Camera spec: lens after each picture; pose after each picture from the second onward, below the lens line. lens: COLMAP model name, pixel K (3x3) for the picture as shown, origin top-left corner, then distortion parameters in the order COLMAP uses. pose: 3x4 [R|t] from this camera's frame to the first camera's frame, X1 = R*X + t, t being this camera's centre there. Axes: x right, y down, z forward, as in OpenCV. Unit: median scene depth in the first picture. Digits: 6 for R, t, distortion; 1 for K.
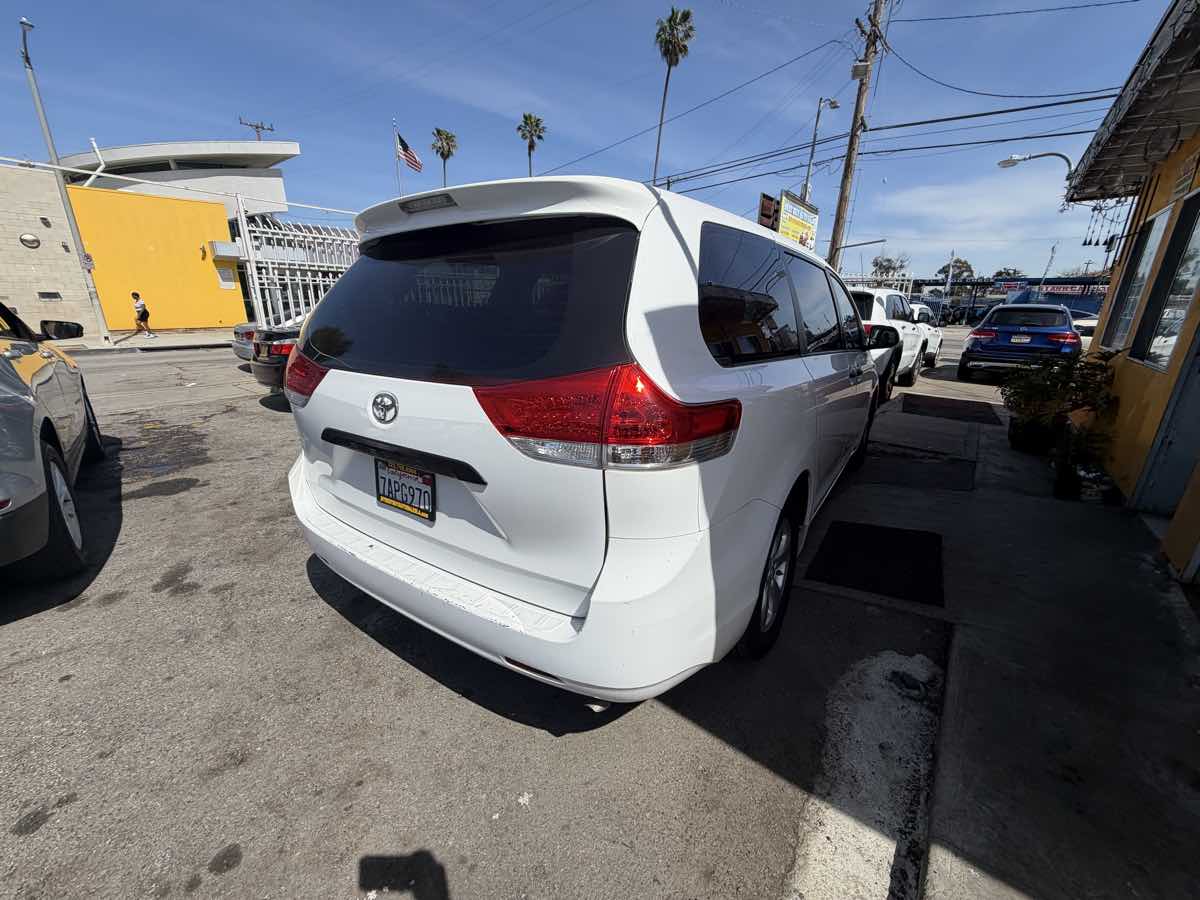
lens RADIAL K [[479.9, 0, 599.4], [0, 479.9, 442.6], [0, 0, 1]] dist [-0.000324, 0.000190]
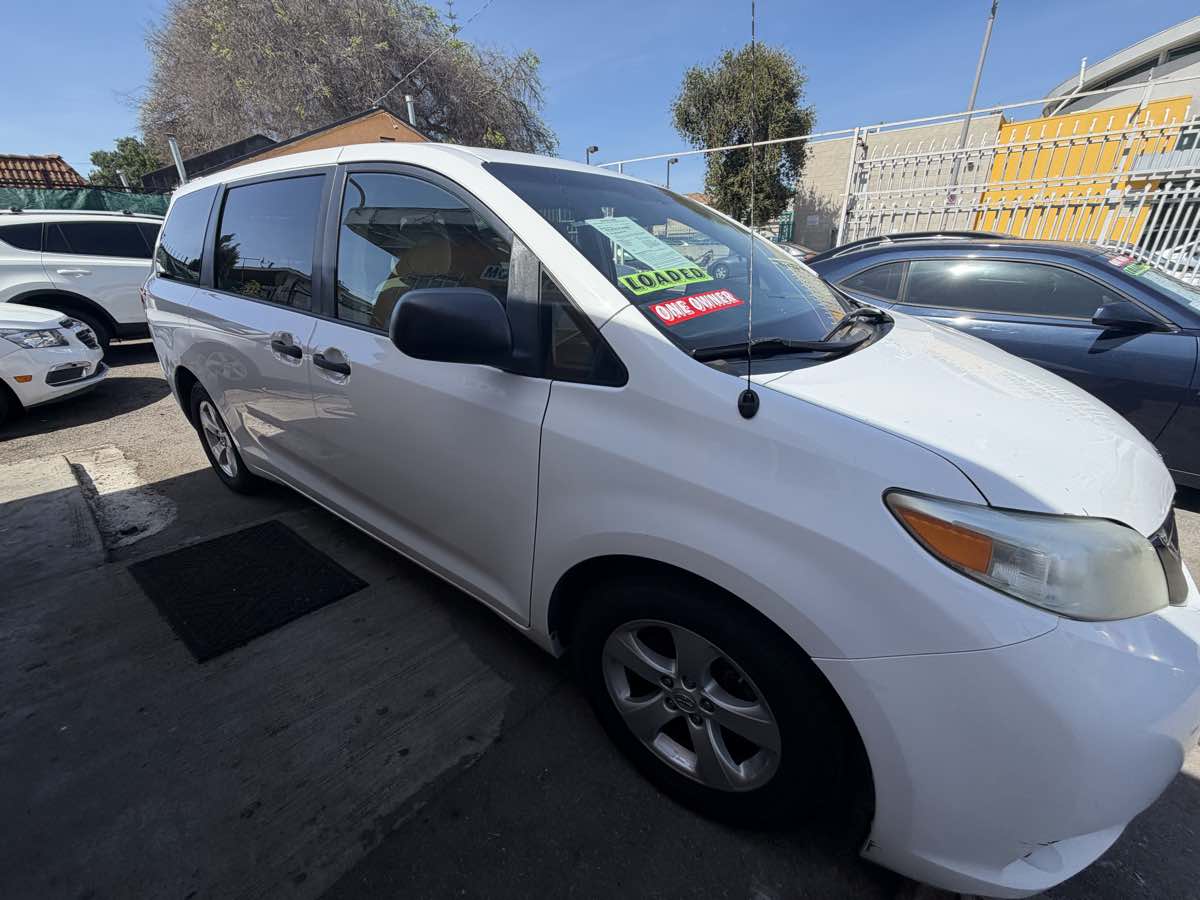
lens RADIAL K [[479.9, 0, 598.7], [0, 479.9, 446.2], [0, 0, 1]] dist [-0.000324, 0.000190]
pose [[-0.036106, 0.376474, -0.925723, 0.267777], [-0.255318, 0.892111, 0.372762, -0.086121], [0.966183, 0.249813, 0.063910, 0.323323]]
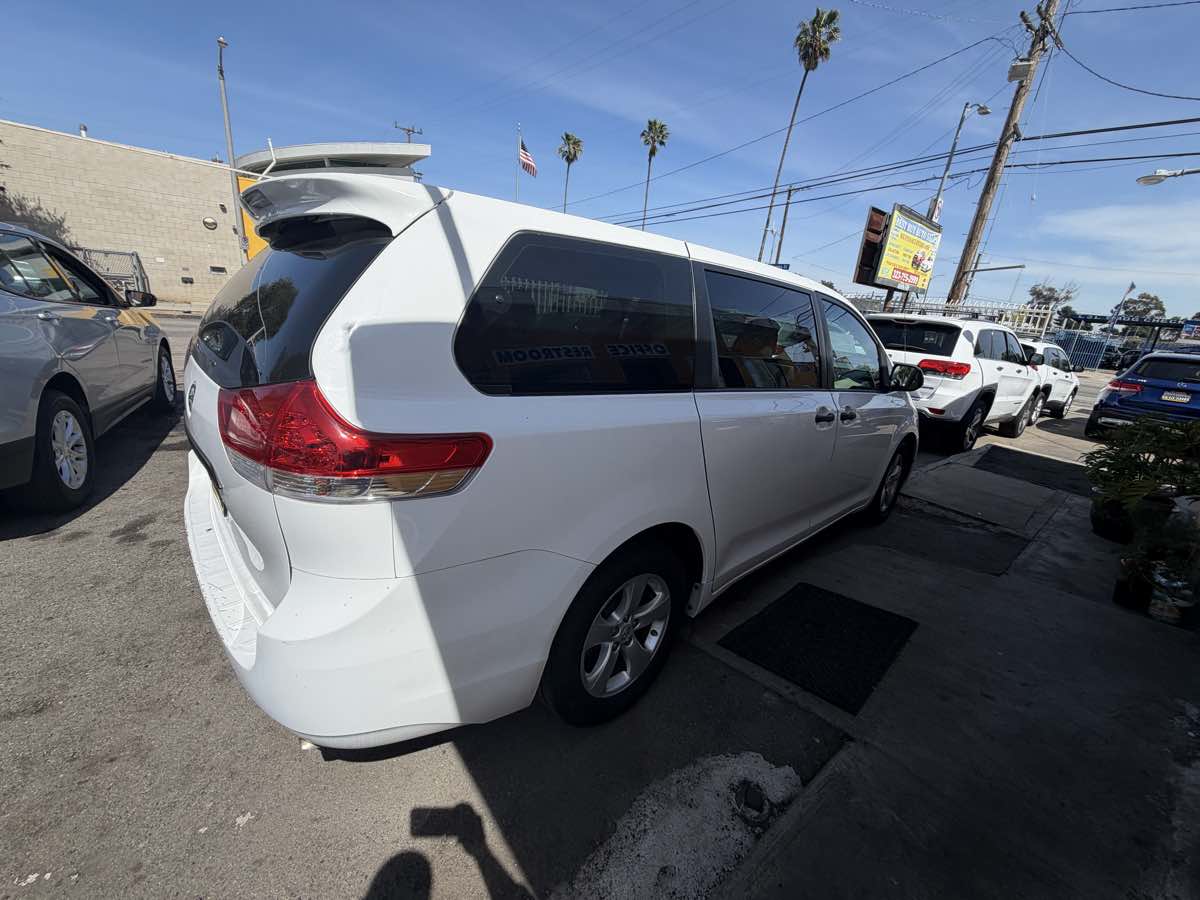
lens RADIAL K [[479.9, 0, 599.7], [0, 479.9, 444.4], [0, 0, 1]] dist [-0.000324, 0.000190]
pose [[0.974229, 0.129302, -0.184819, 0.069406], [-0.130455, 0.991436, 0.005958, -0.011107], [0.184006, 0.018306, 0.982755, 0.019522]]
